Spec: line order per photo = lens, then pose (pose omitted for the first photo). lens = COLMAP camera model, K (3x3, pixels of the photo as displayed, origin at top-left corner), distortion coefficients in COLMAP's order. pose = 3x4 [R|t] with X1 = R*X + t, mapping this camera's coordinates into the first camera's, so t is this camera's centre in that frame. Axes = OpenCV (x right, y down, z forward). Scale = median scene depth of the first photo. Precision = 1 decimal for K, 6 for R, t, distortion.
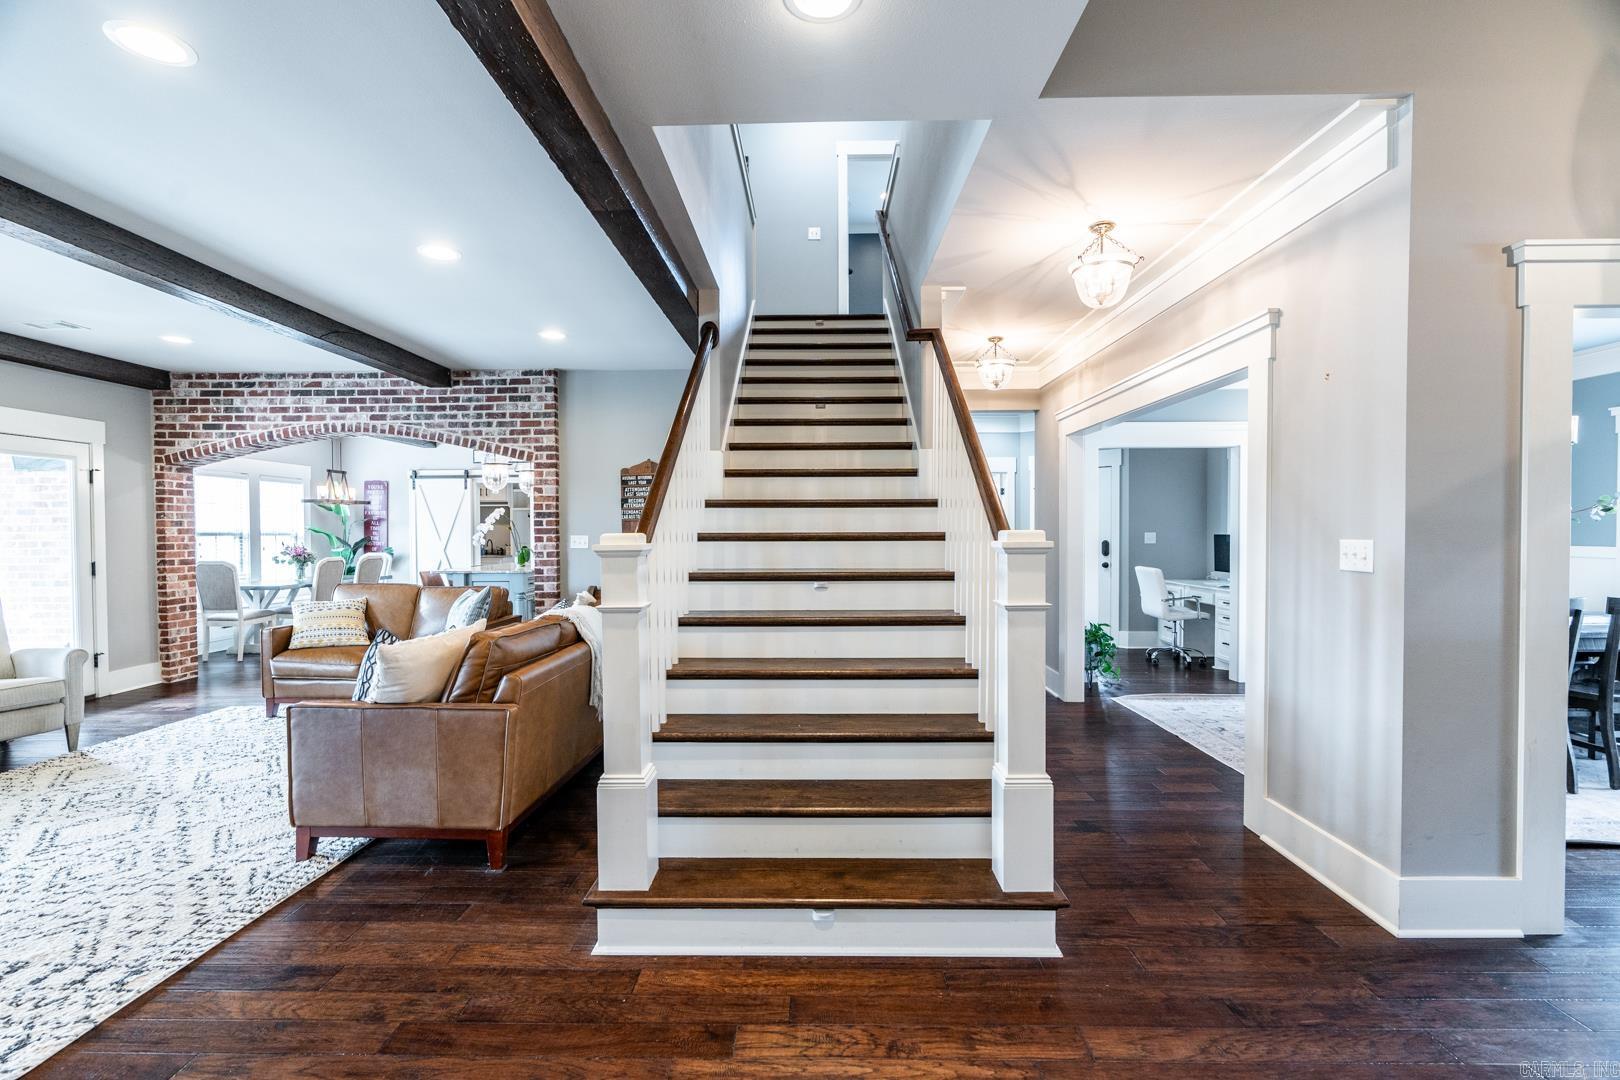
lens RADIAL K [[739.3, 0, 798.7], [0, 739.3, 542.7], [0, 0, 1]] dist [-0.003224, 0.004024]
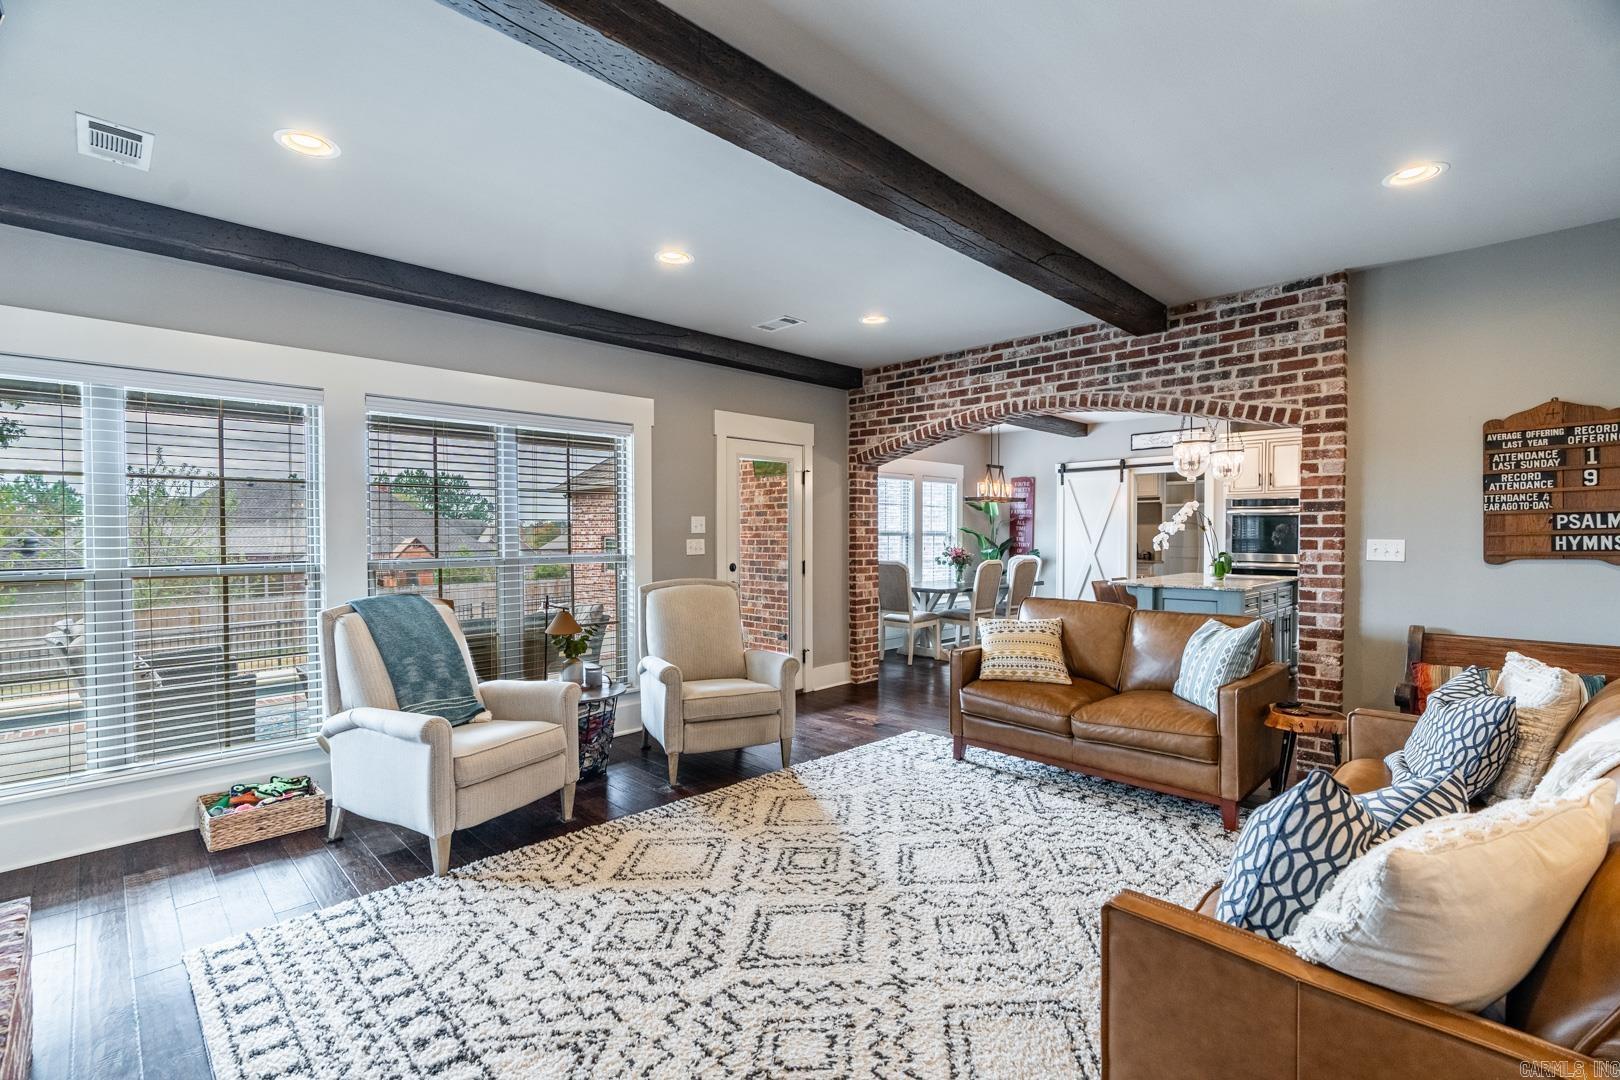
lens RADIAL K [[739.3, 0, 800.7], [0, 739.3, 548.2], [0, 0, 1]] dist [-0.003224, 0.004024]
pose [[0.721993, 0.017834, -0.691670, -0.351406], [-0.013554, 0.999840, 0.011631, -0.004316], [0.691767, 0.000977, 0.722120, 0.363930]]
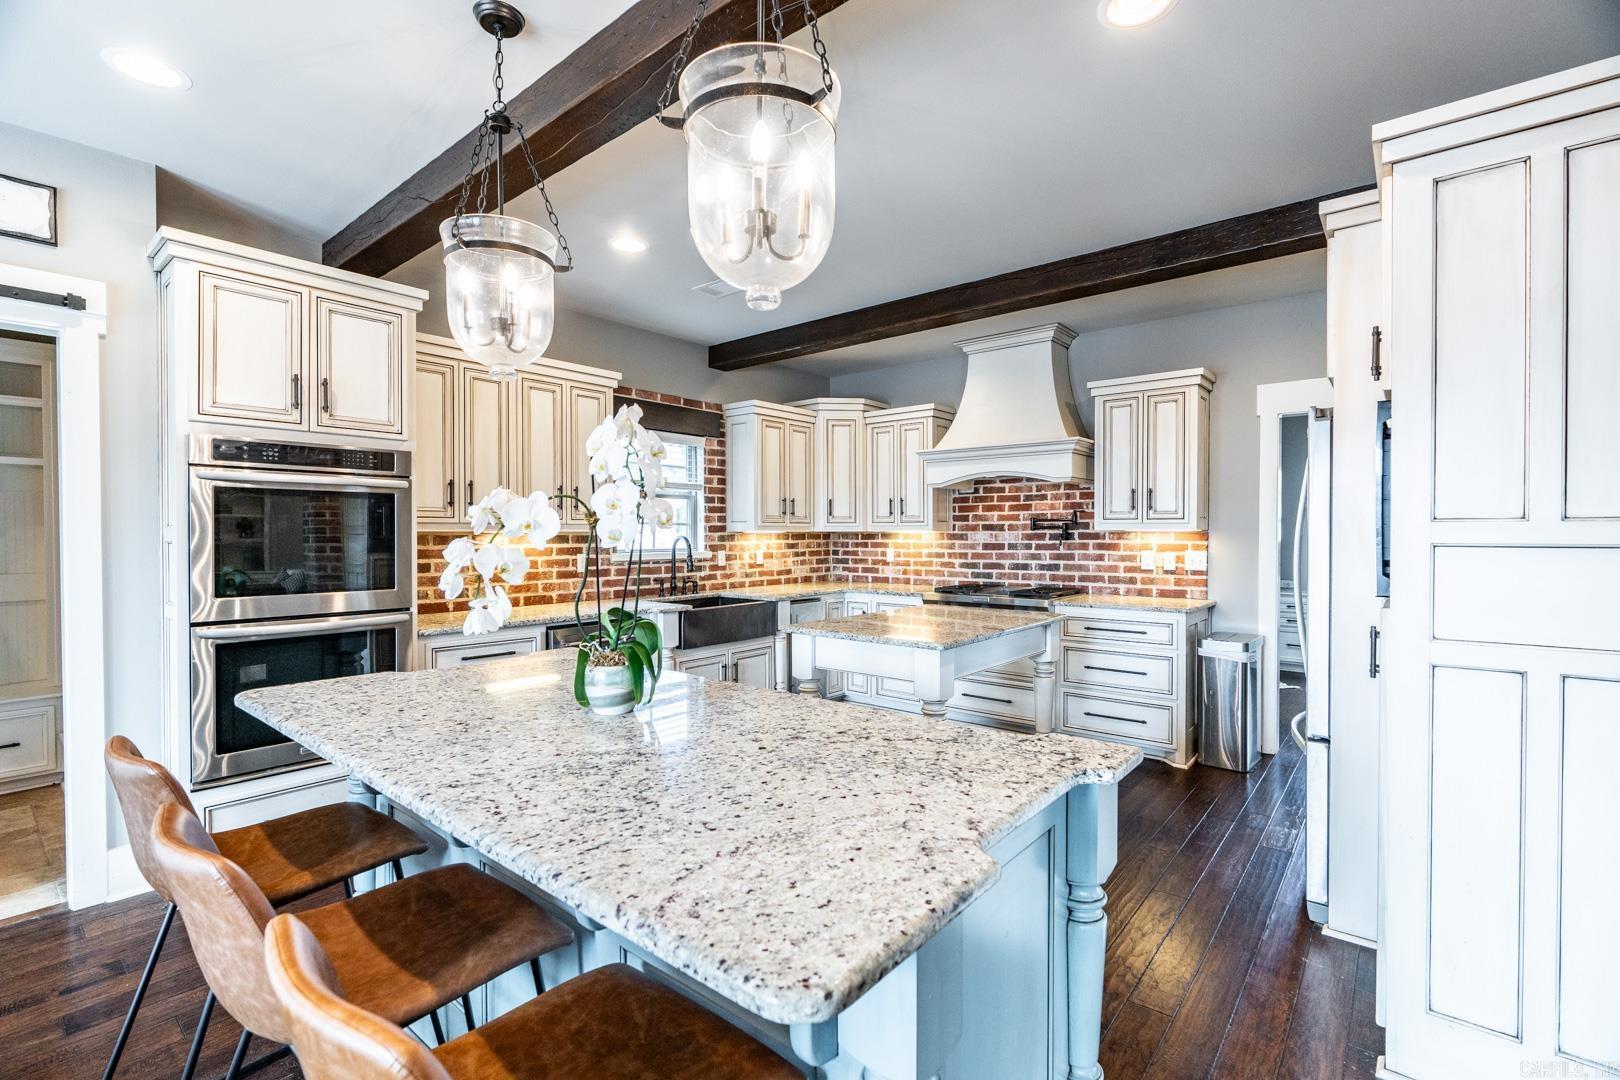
lens RADIAL K [[739.3, 0, 804.4], [0, 739.3, 538.1], [0, 0, 1]] dist [-0.003224, 0.004024]
pose [[0.603568, -0.003025, 0.797306, -1.108183], [0.009001, 0.999955, -0.003020, -0.031001], [-0.797260, 0.008999, 0.603568, 1.784235]]
